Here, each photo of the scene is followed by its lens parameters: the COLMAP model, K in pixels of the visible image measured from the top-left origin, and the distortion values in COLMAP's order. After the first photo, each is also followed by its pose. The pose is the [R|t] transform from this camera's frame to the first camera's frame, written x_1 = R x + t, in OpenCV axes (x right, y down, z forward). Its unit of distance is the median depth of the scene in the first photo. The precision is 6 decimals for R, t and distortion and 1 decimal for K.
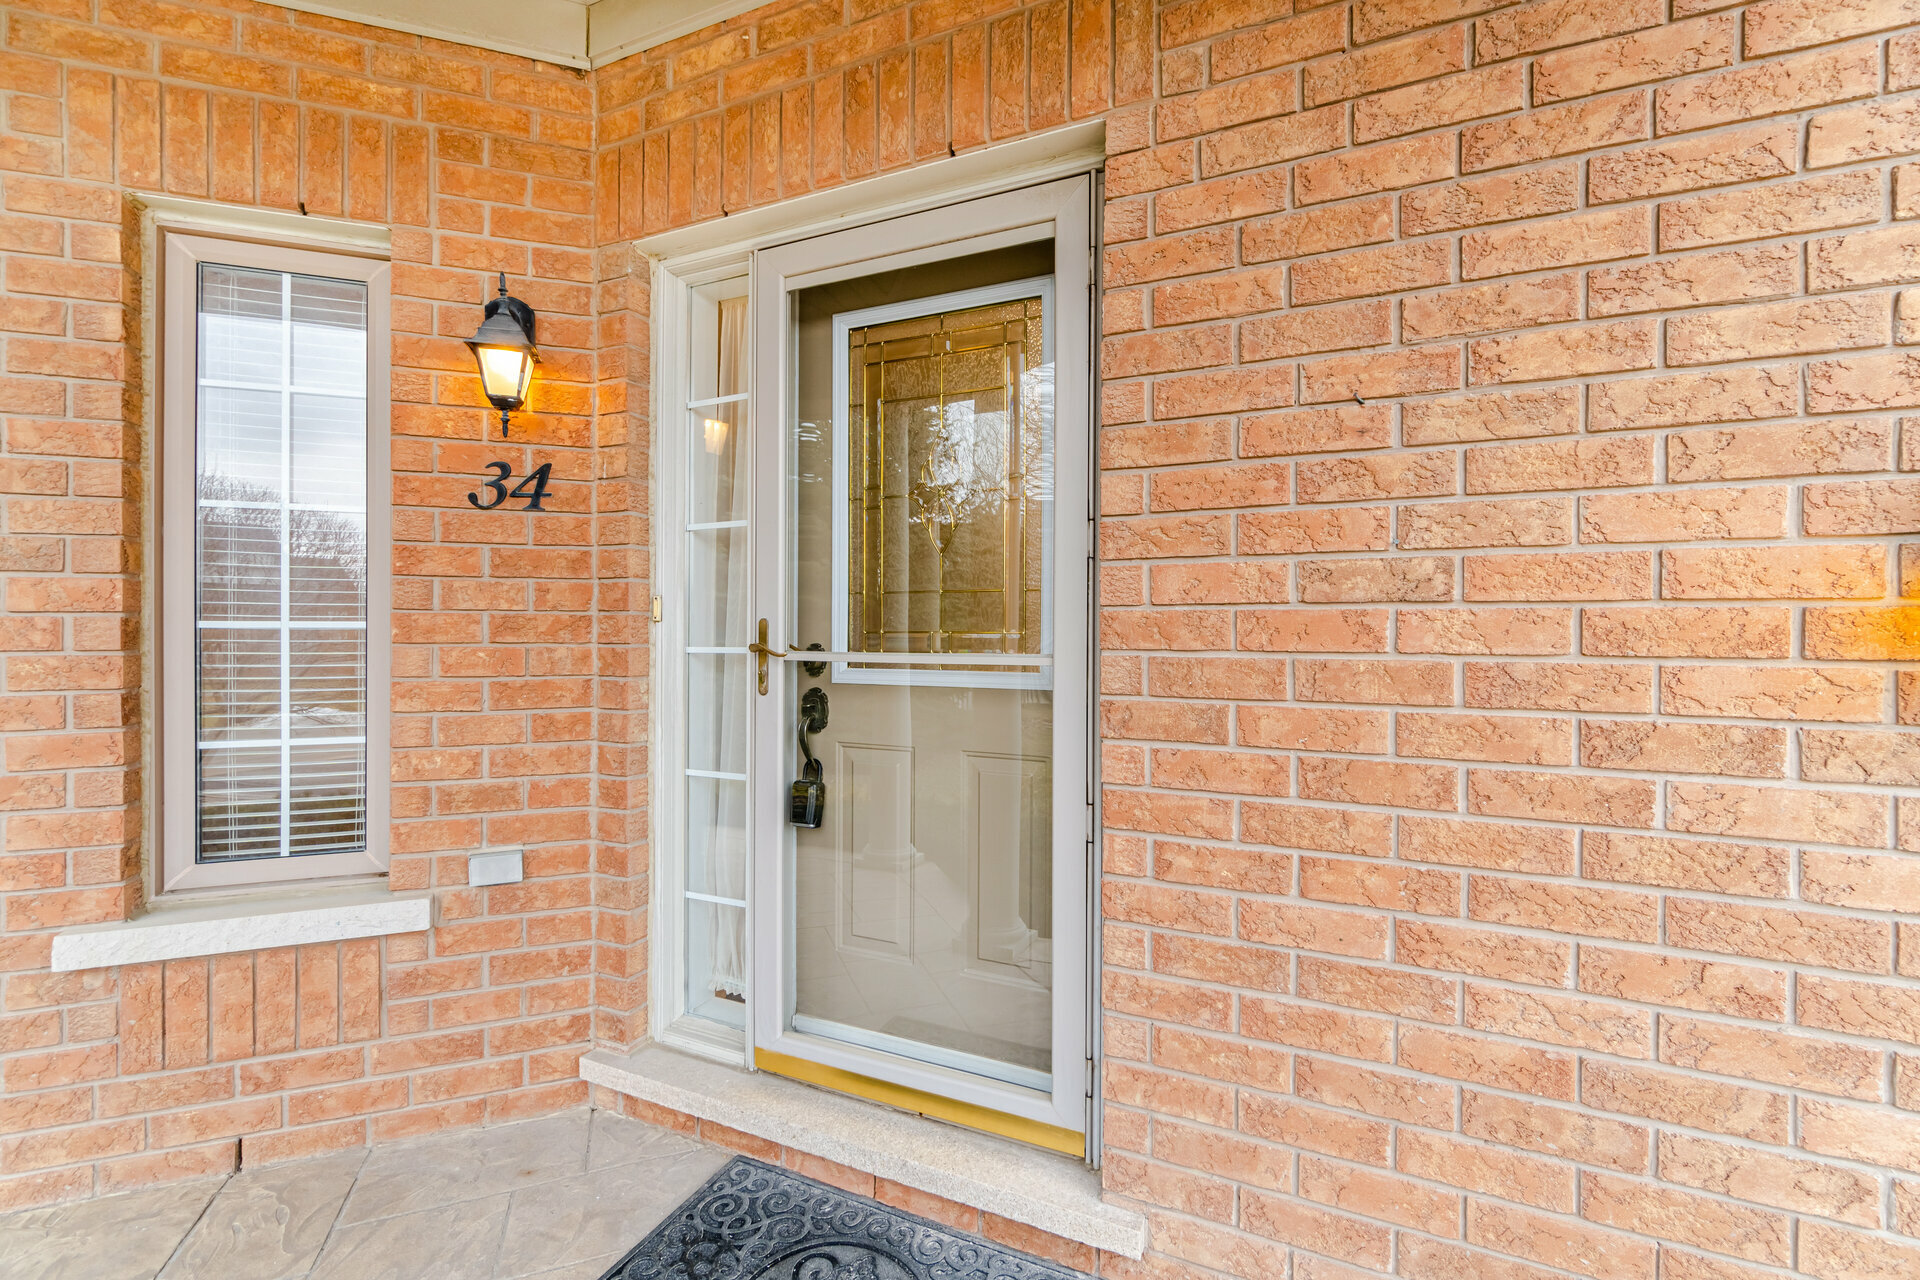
lens RADIAL K [[817.4, 0, 958.9], [0, 817.4, 631.7], [0, 0, 1]] dist [-0.003044, -0.000253]
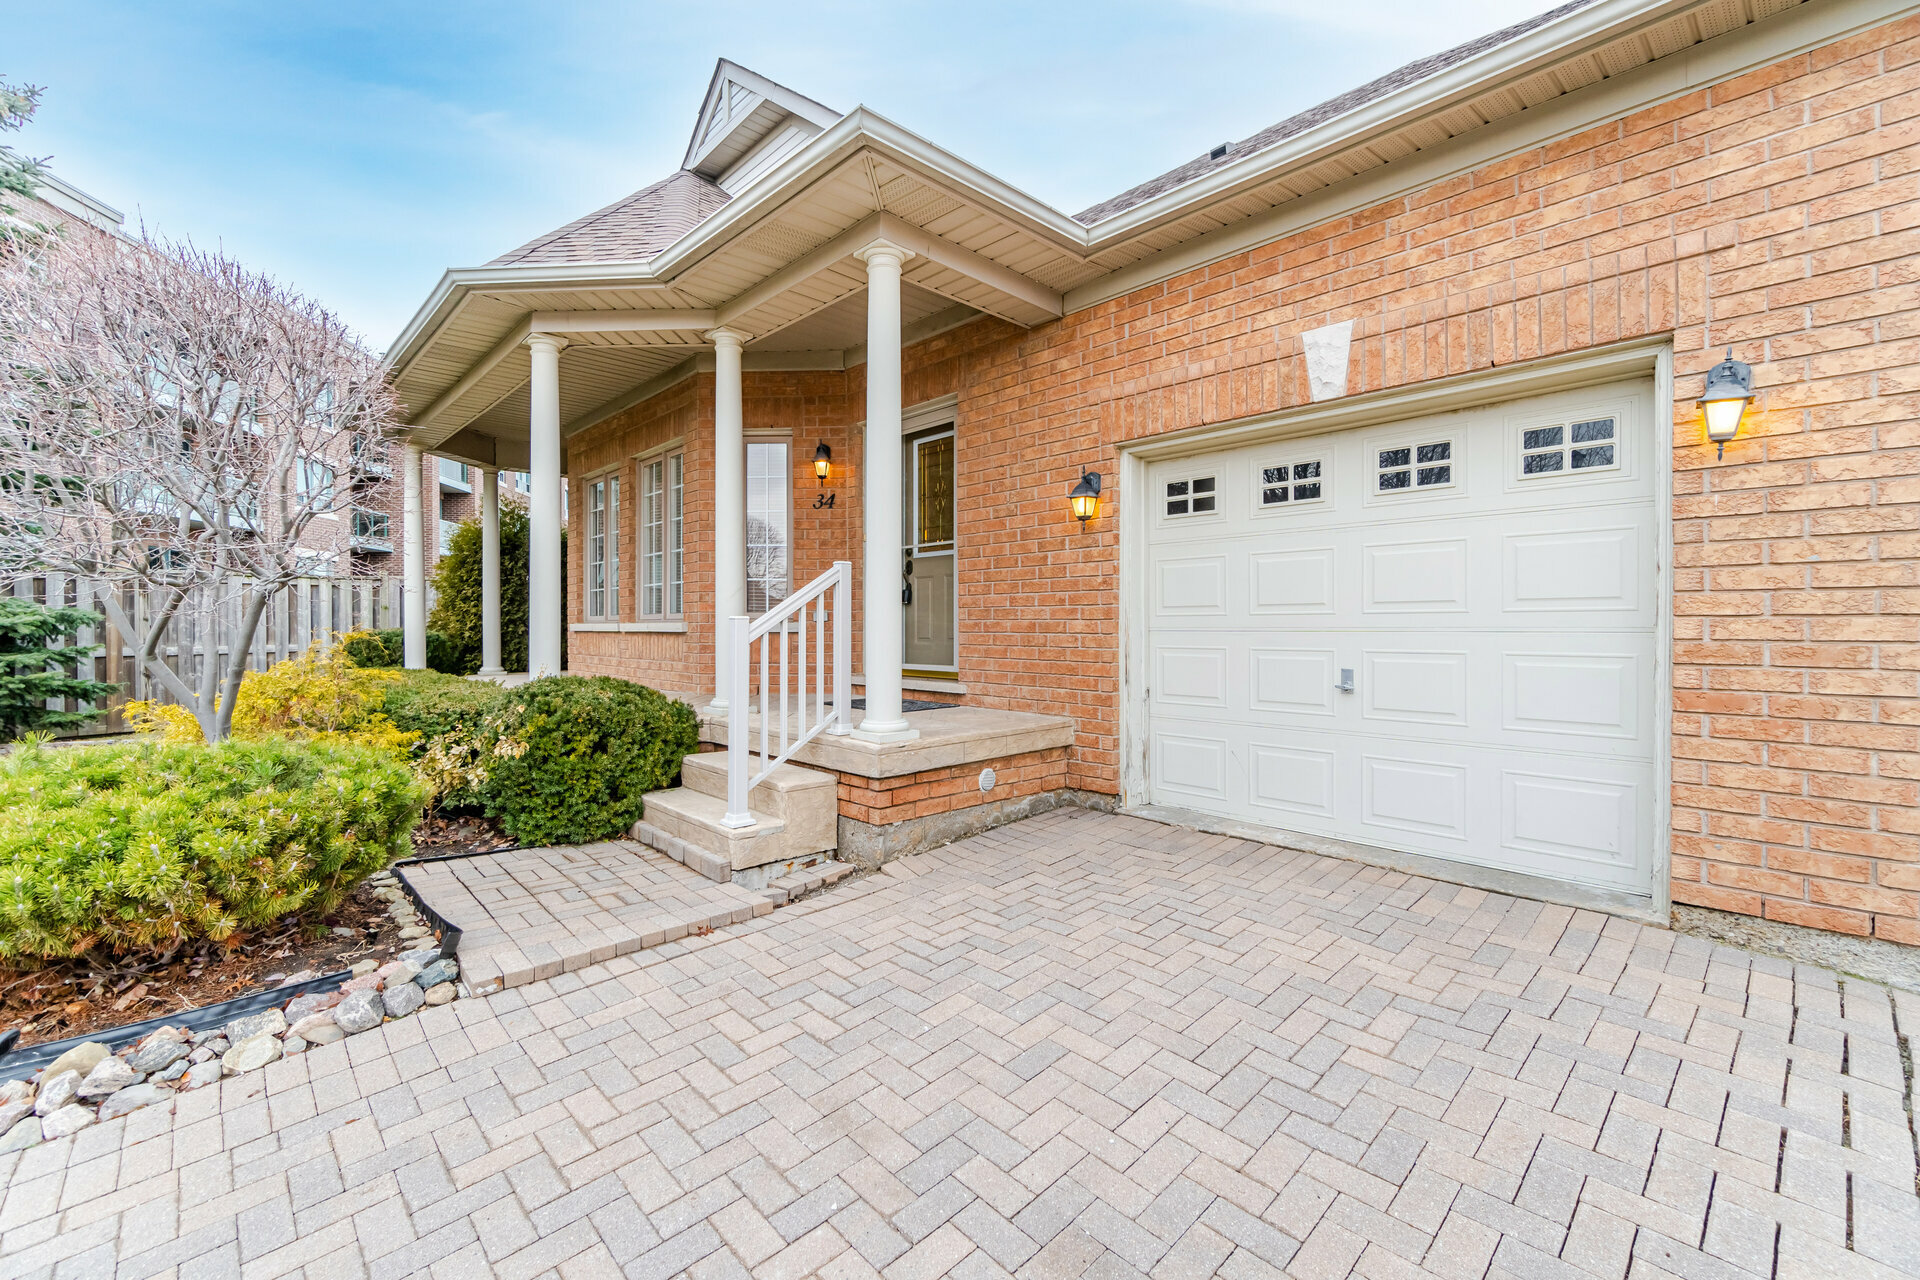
lens RADIAL K [[817.4, 0, 958.9], [0, 817.4, 631.7], [0, 0, 1]] dist [-0.003044, -0.000253]
pose [[0.924859, -0.002046, -0.380304, 1.222329], [0.003217, 0.999992, 0.002445, 0.345433], [0.380296, -0.003484, 0.924858, -1.867581]]
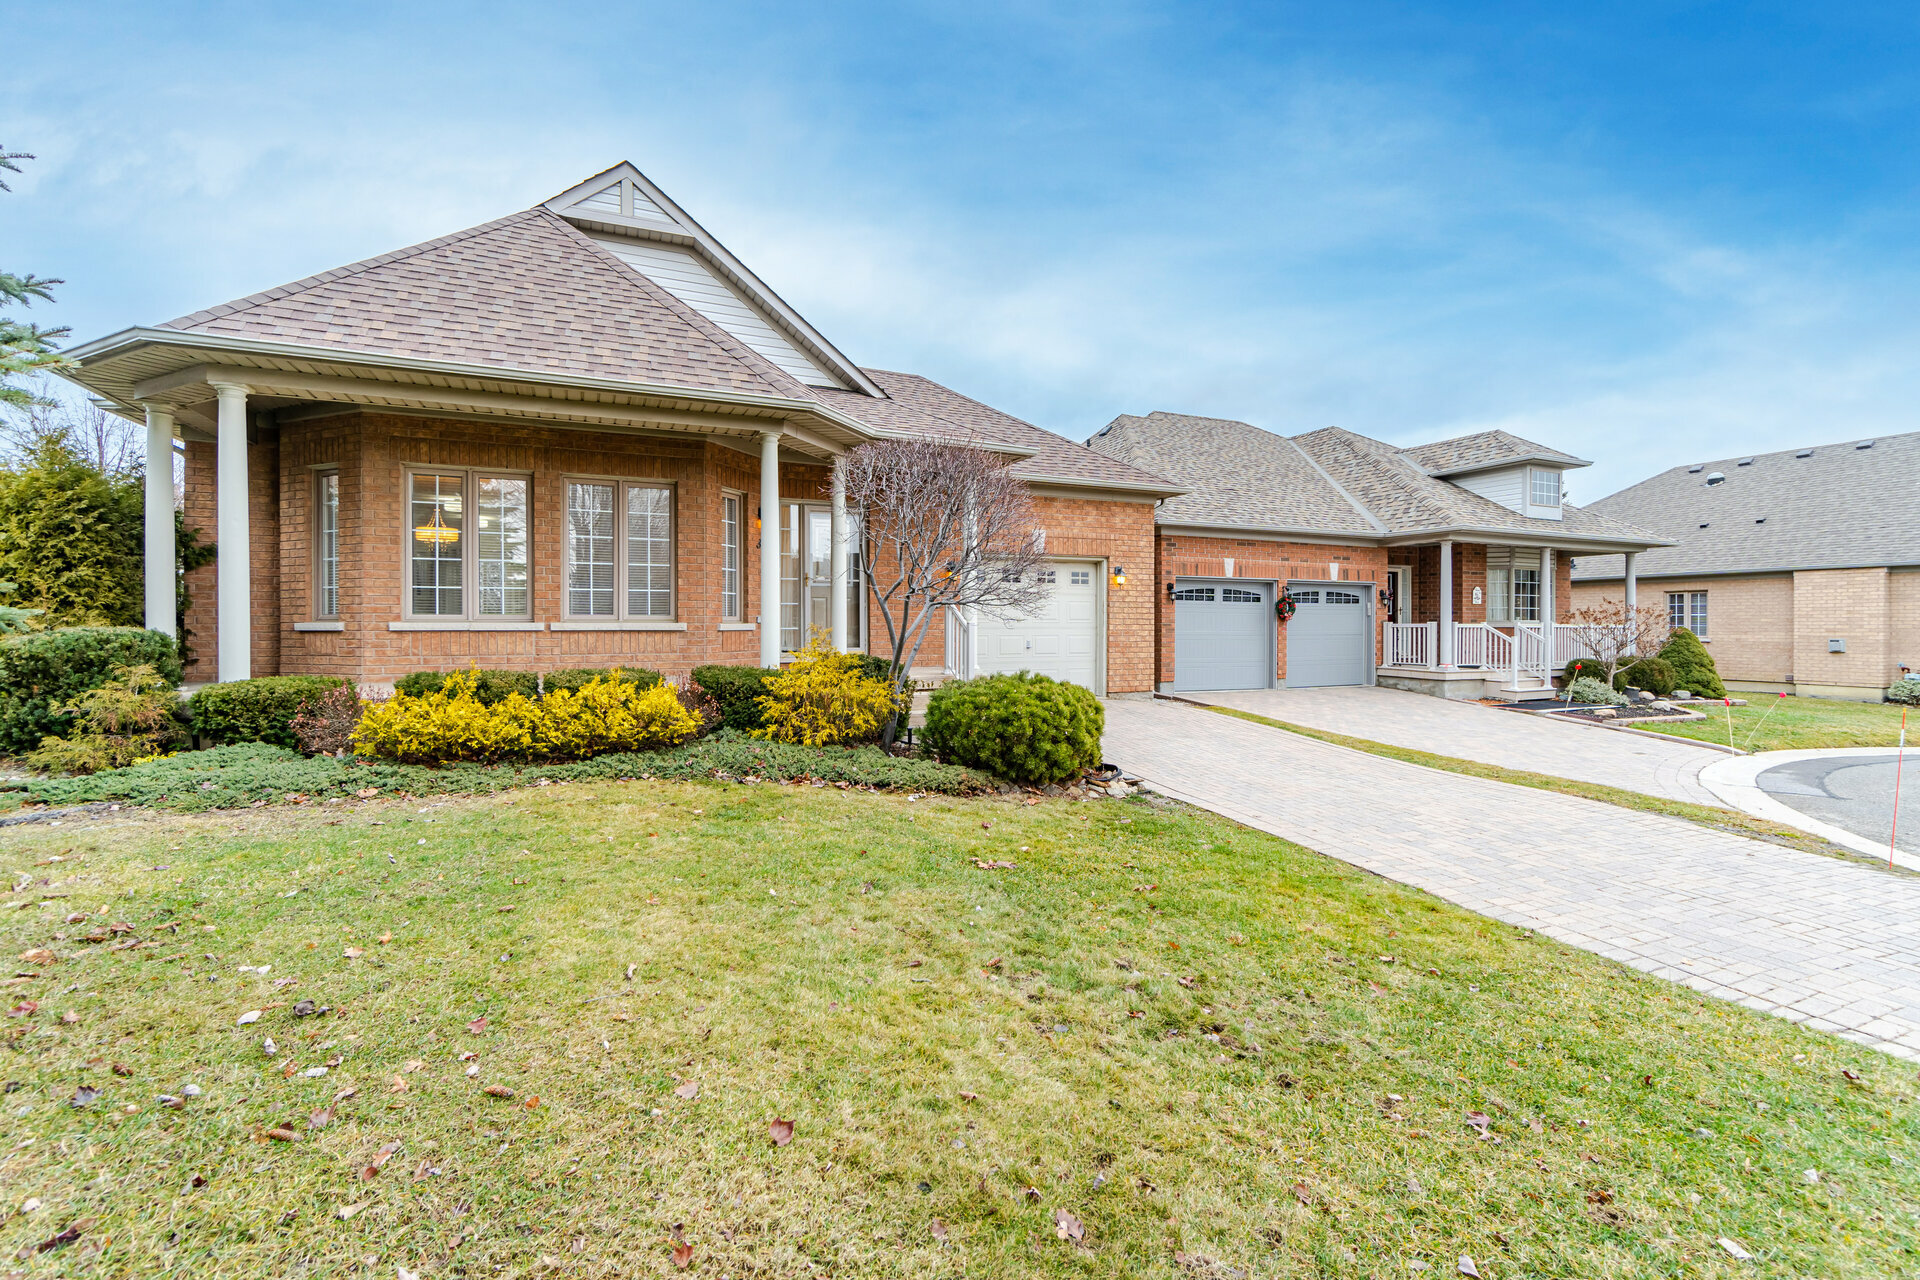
lens RADIAL K [[812.8, 0, 954.2], [0, 812.8, 631.4], [0, 0, 1]] dist [-0.002986, -0.000119]
pose [[0.675246, -0.006179, 0.737566, -3.492035], [0.001671, 0.999975, 0.006847, 0.334965], [-0.737590, -0.003391, 0.675240, -3.308342]]
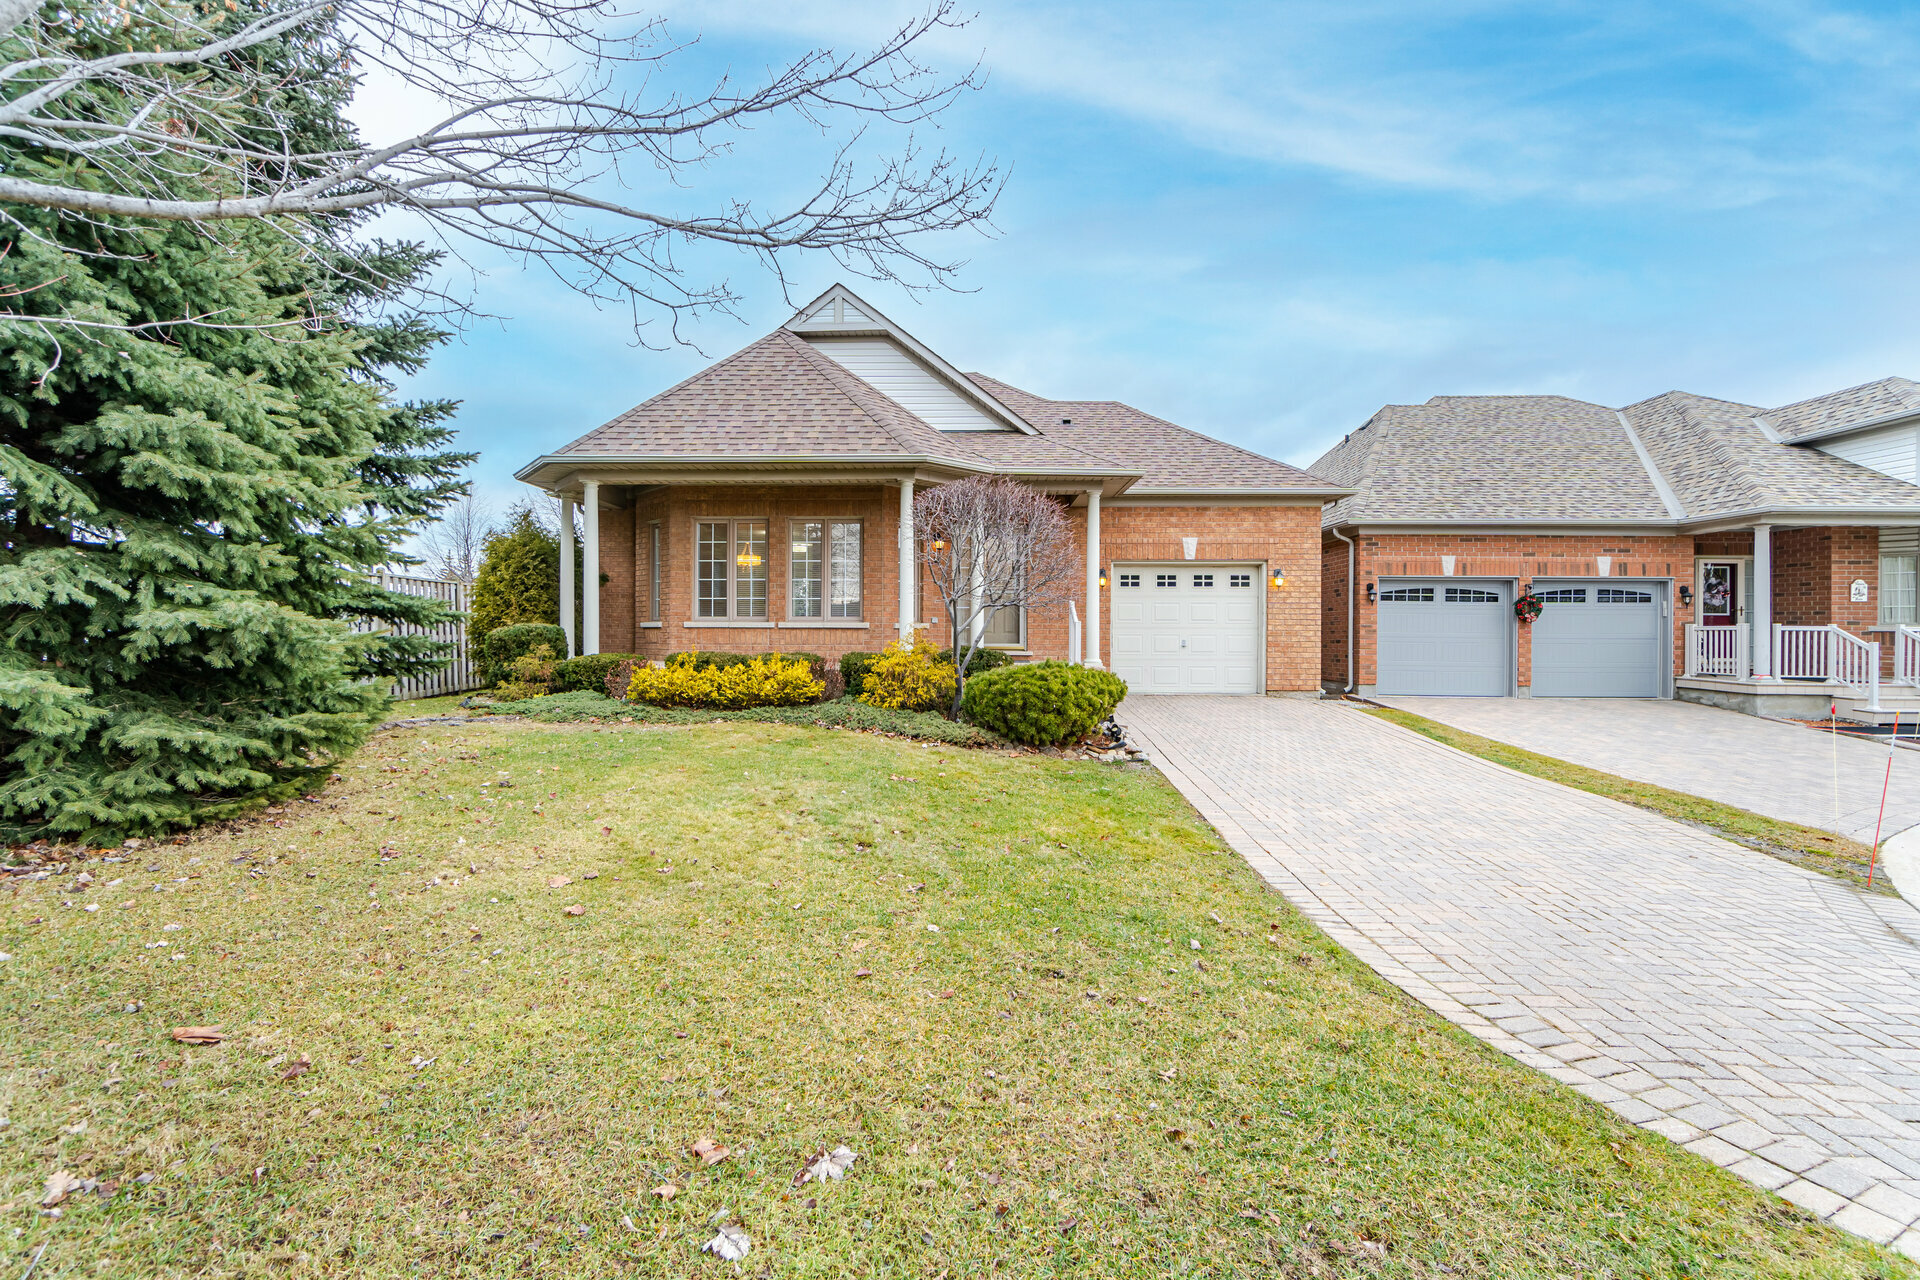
lens RADIAL K [[817.4, 0, 958.9], [0, 817.4, 631.7], [0, 0, 1]] dist [-0.003044, -0.000253]
pose [[0.922761, 0.001997, 0.385367, -2.883111], [-0.002061, 0.999998, -0.000248, 0.384272], [-0.385366, -0.000565, 0.922764, -5.026092]]
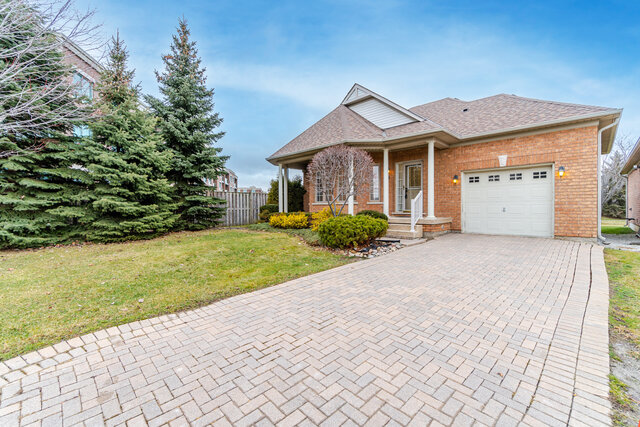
lens RADIAL K [[272.5, 0, 319.6], [0, 272.5, 210.7], [0, 0, 1]] dist [-0.003044, -0.000253]
pose [[0.933635, -0.002876, -0.358214, 0.148053], [0.004887, 0.999977, 0.004707, 0.462198], [0.358192, -0.006145, 0.933628, -4.738192]]
